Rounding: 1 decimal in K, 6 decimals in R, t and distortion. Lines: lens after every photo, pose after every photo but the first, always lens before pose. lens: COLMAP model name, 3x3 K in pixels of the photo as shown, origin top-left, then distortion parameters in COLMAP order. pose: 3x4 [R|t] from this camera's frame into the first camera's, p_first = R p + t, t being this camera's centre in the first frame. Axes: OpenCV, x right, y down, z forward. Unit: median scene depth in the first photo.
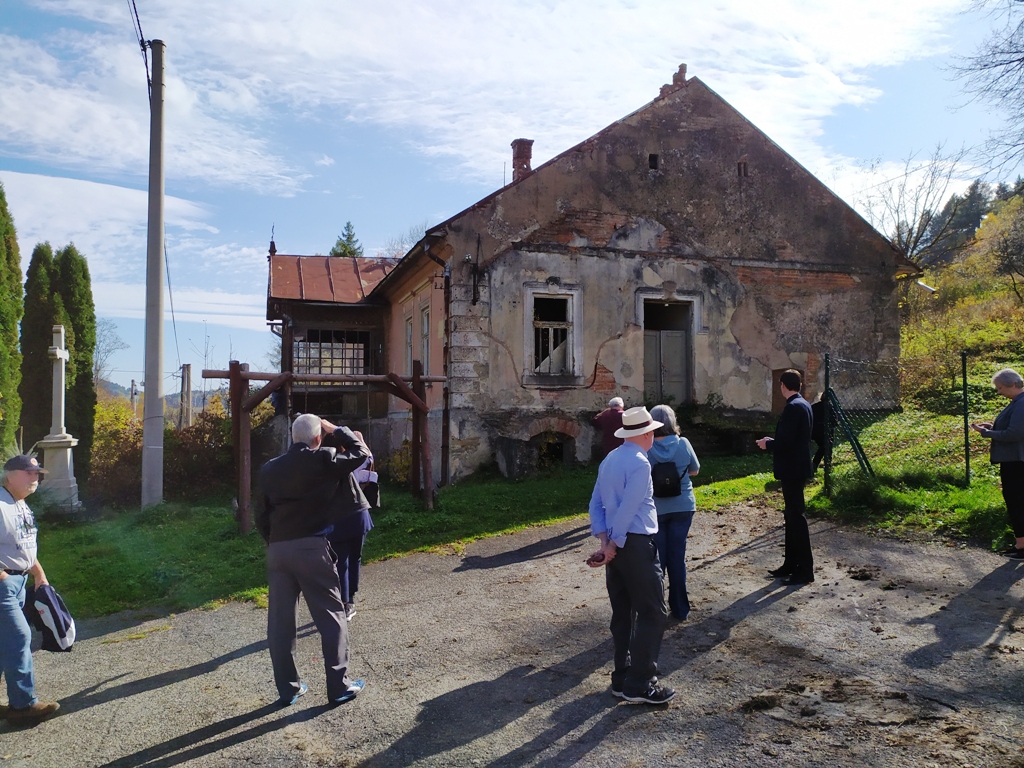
lens RADIAL K [[753.7, 0, 513.9], [0, 753.7, 380.5], [0, 0, 1]] dist [-0.009129, -0.000561]
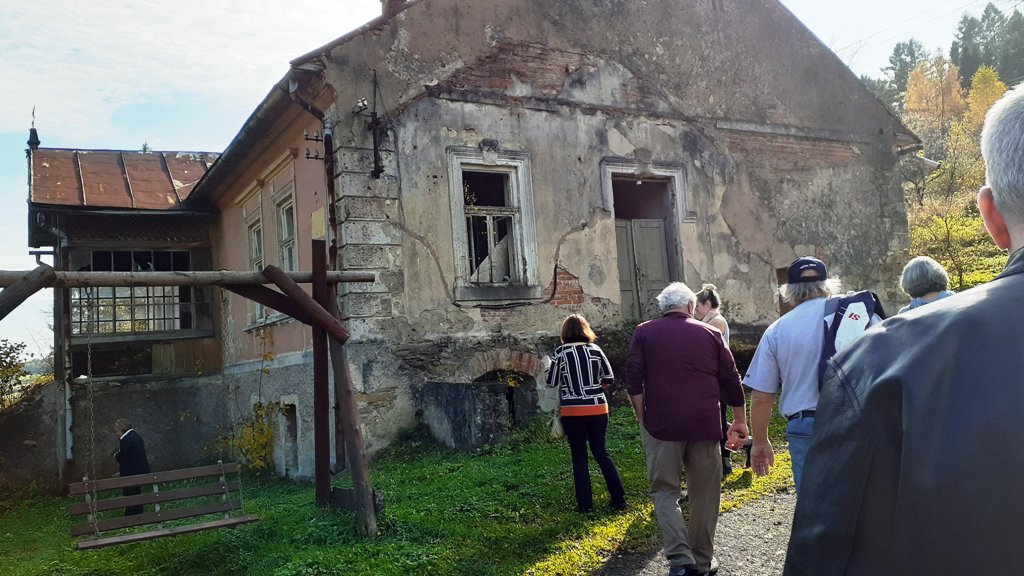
lens RADIAL K [[839.4, 0, 518.0], [0, 839.4, 295.1], [0, 0, 1]] dist [0.030794, -0.074909]
pose [[0.978747, -0.050478, 0.198763, -0.073069], [0.057860, 0.997827, -0.031505, 0.024094], [-0.196740, 0.042336, 0.979541, 0.258437]]
